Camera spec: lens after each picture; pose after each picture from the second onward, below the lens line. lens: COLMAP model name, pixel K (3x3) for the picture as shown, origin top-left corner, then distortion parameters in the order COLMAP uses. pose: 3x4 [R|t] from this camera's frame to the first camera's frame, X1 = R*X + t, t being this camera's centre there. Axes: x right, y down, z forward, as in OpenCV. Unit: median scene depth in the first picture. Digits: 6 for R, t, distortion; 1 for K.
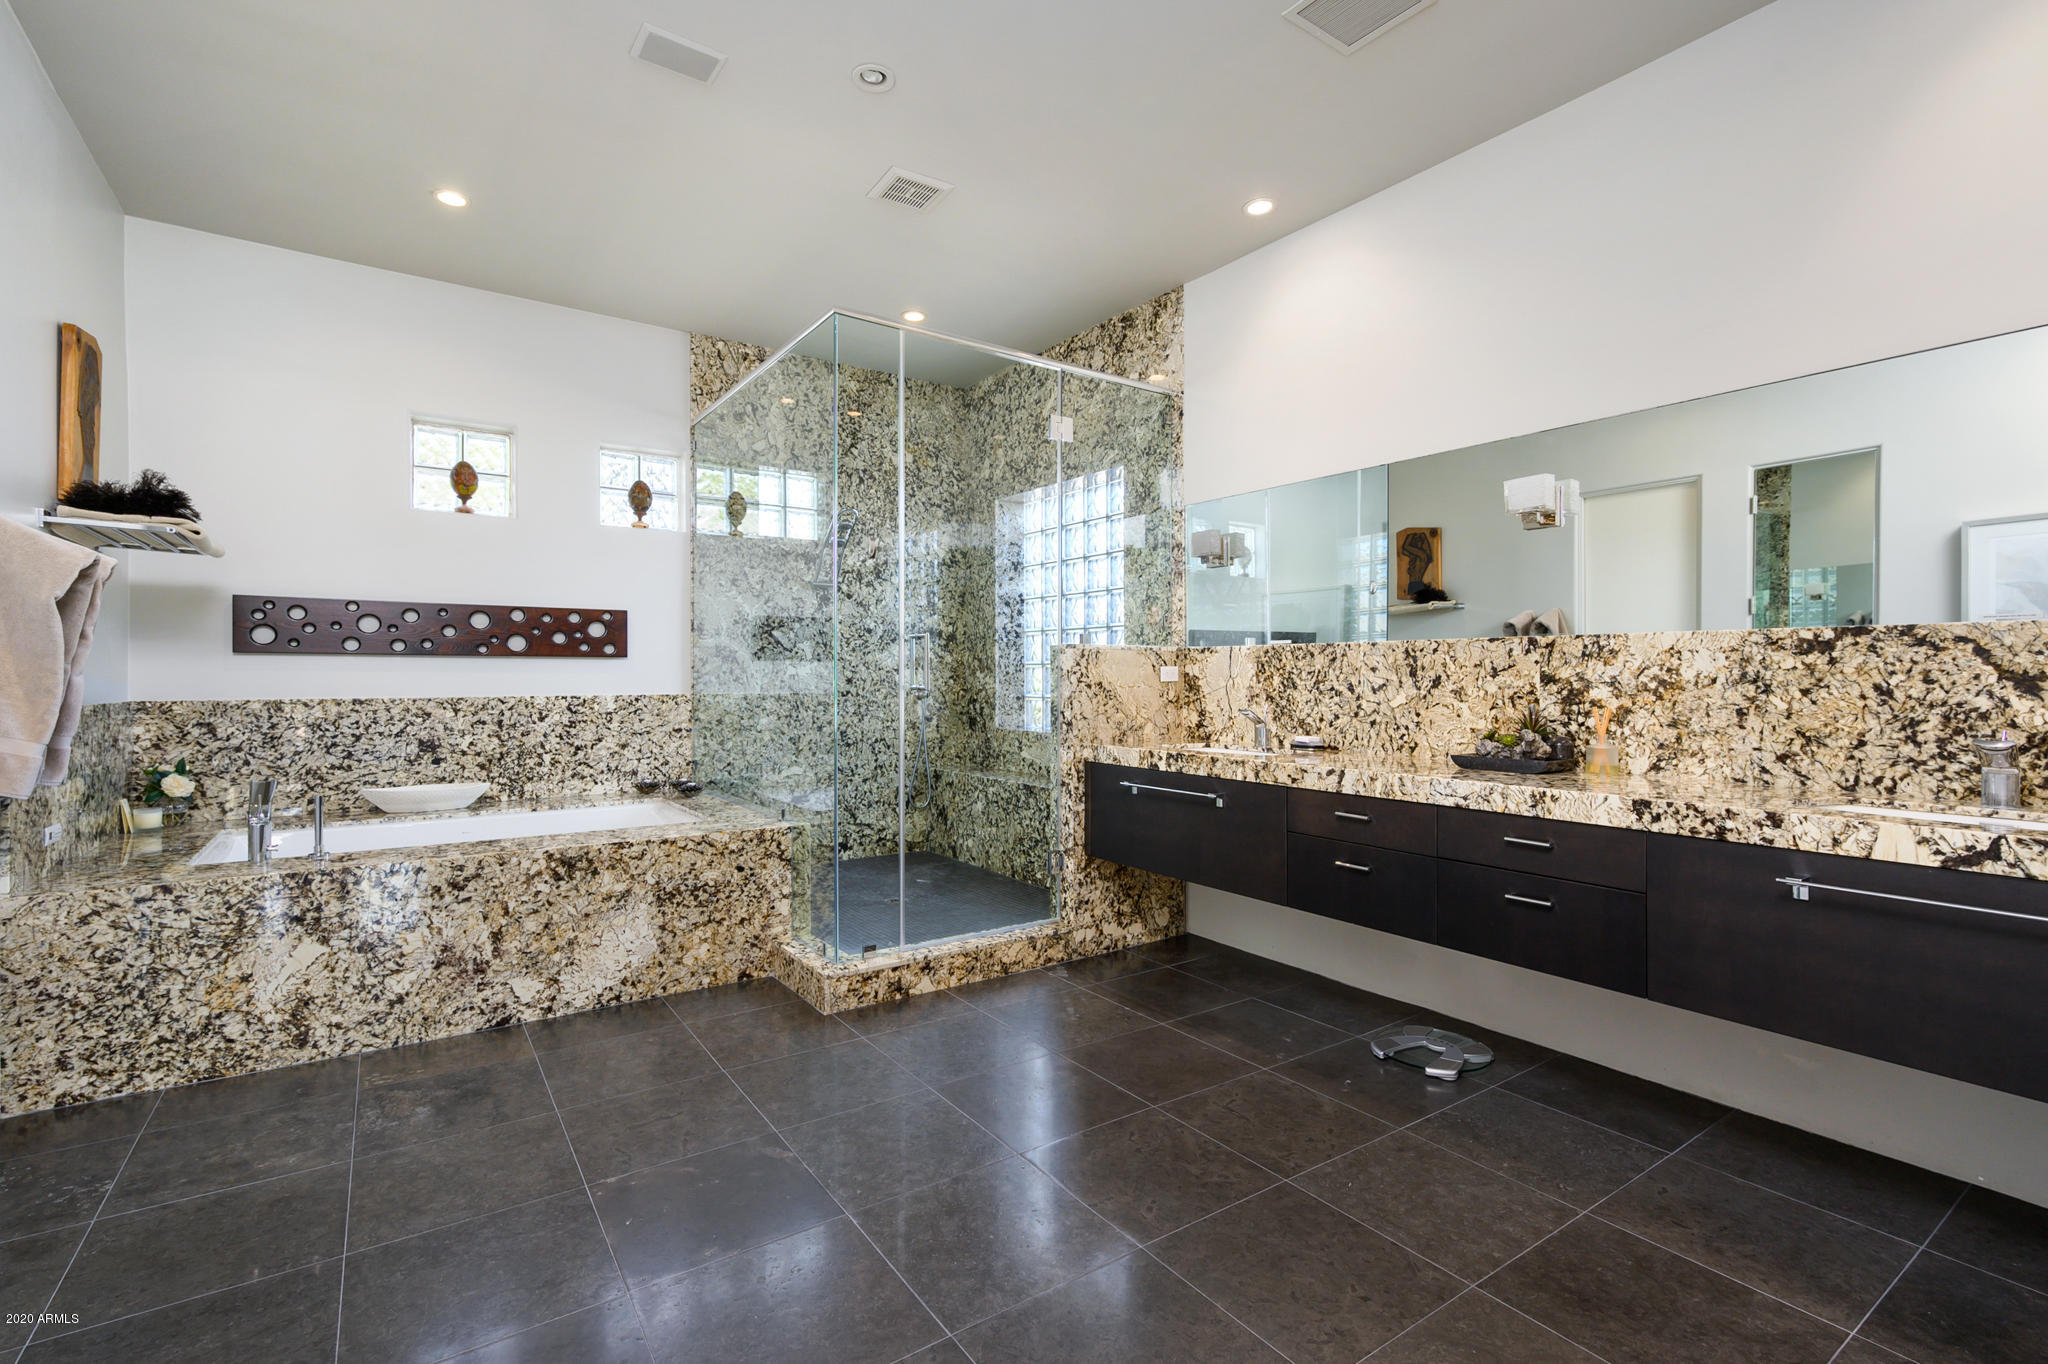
lens RADIAL K [[926.5, 0, 1024.0], [0, 926.5, 682.0], [0, 0, 1]] dist [0.000976, 0.000876]
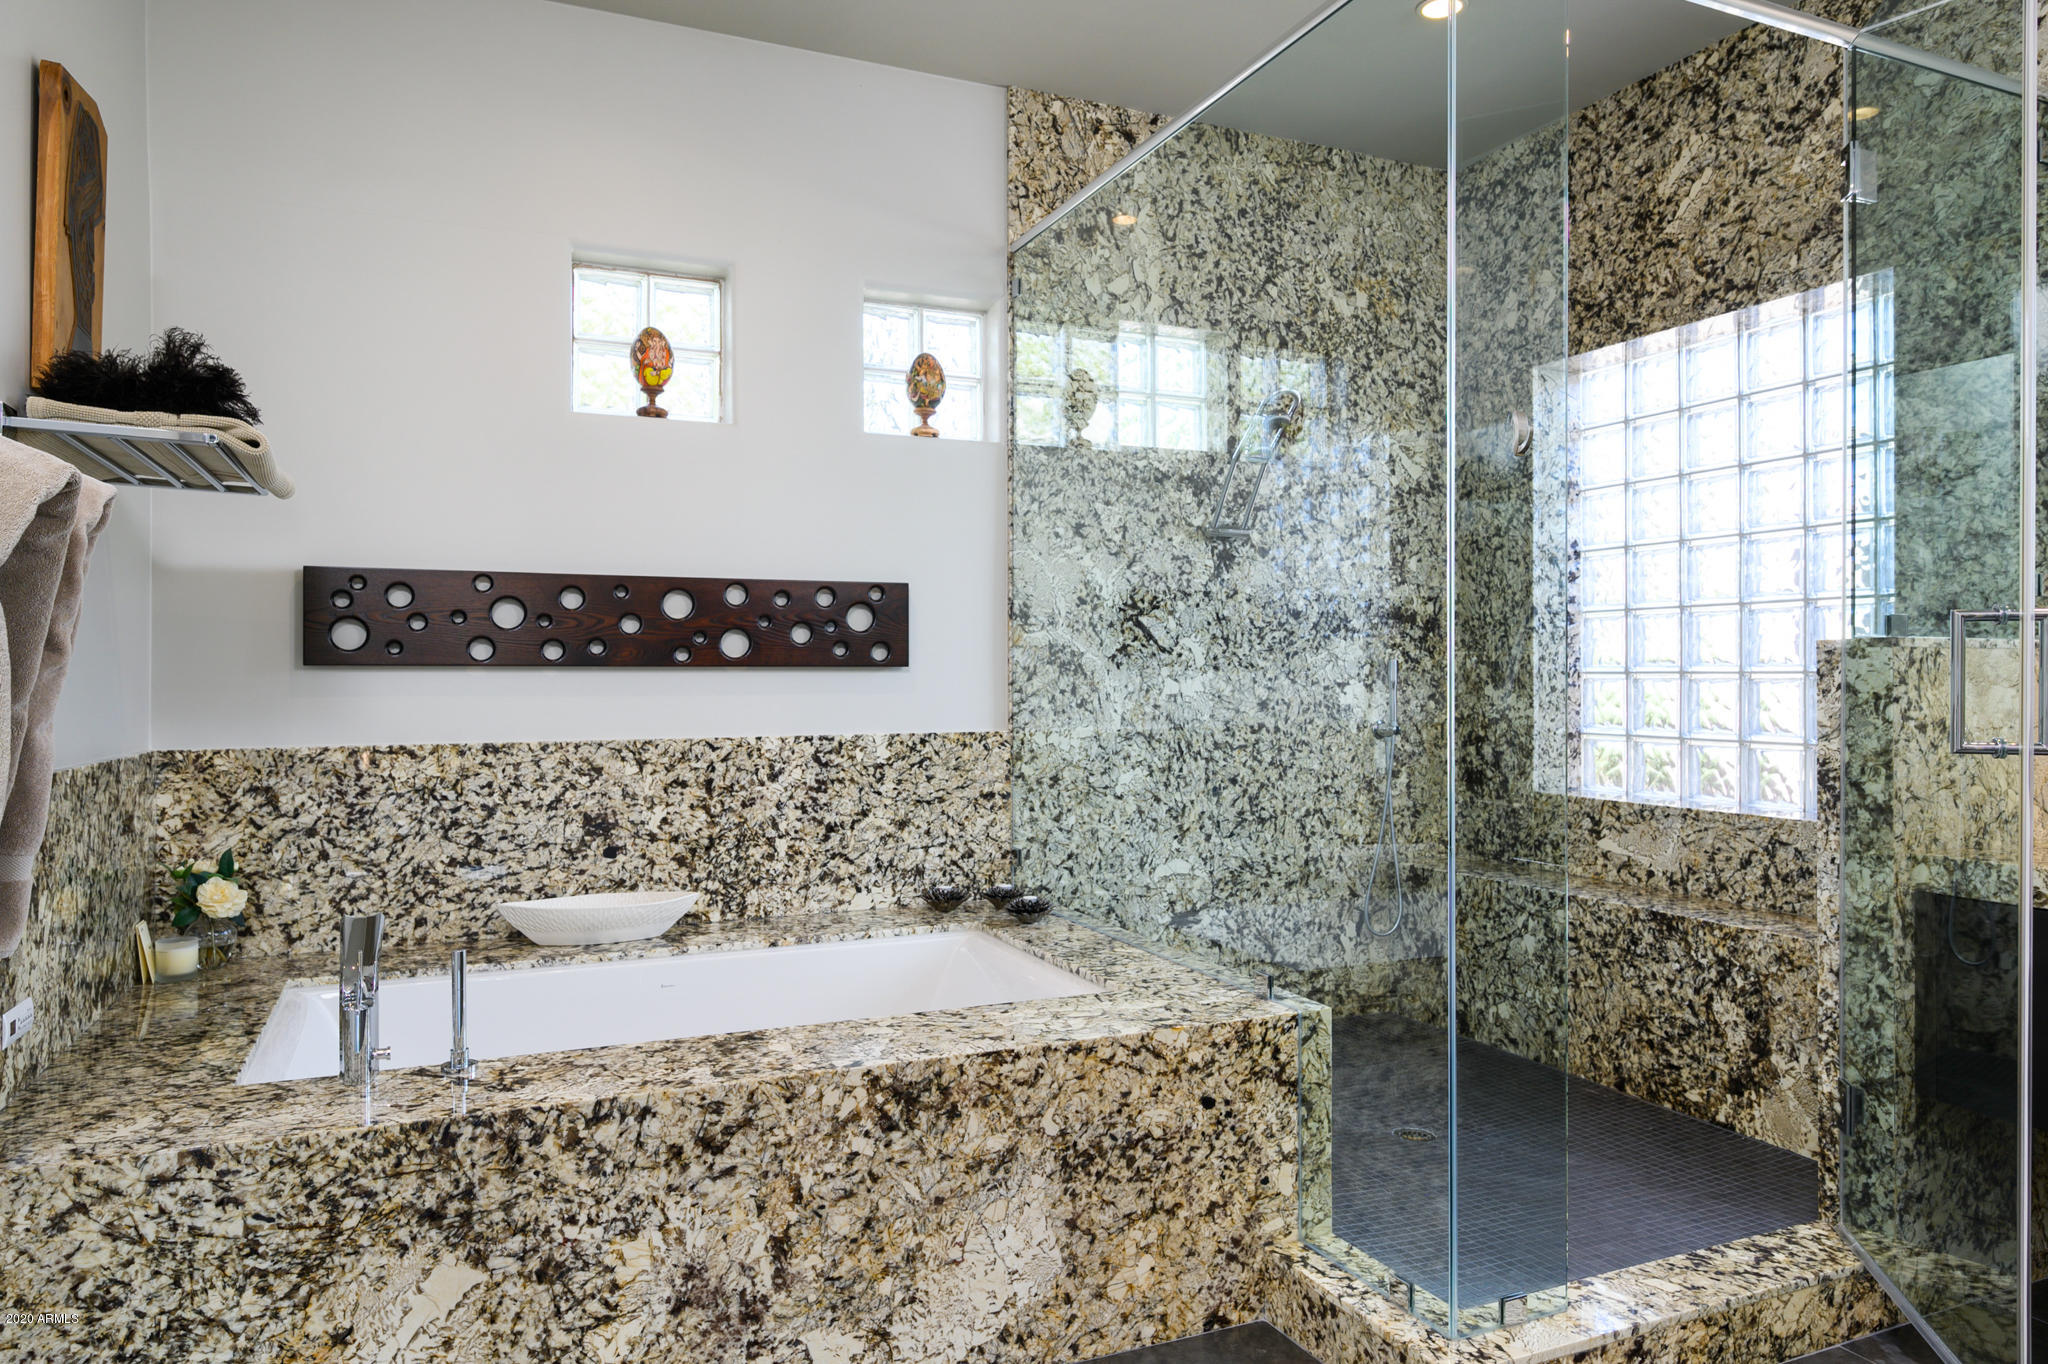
lens RADIAL K [[1338.4, 0, 1024.0], [0, 1338.4, 682.0], [0, 0, 1]] dist [0.001784, -0.001753]
pose [[0.980223, -0.002664, -0.197876, -0.278578], [0.001879, 0.999990, -0.004156, -0.019374], [0.197885, 0.003702, 0.980218, 0.304675]]
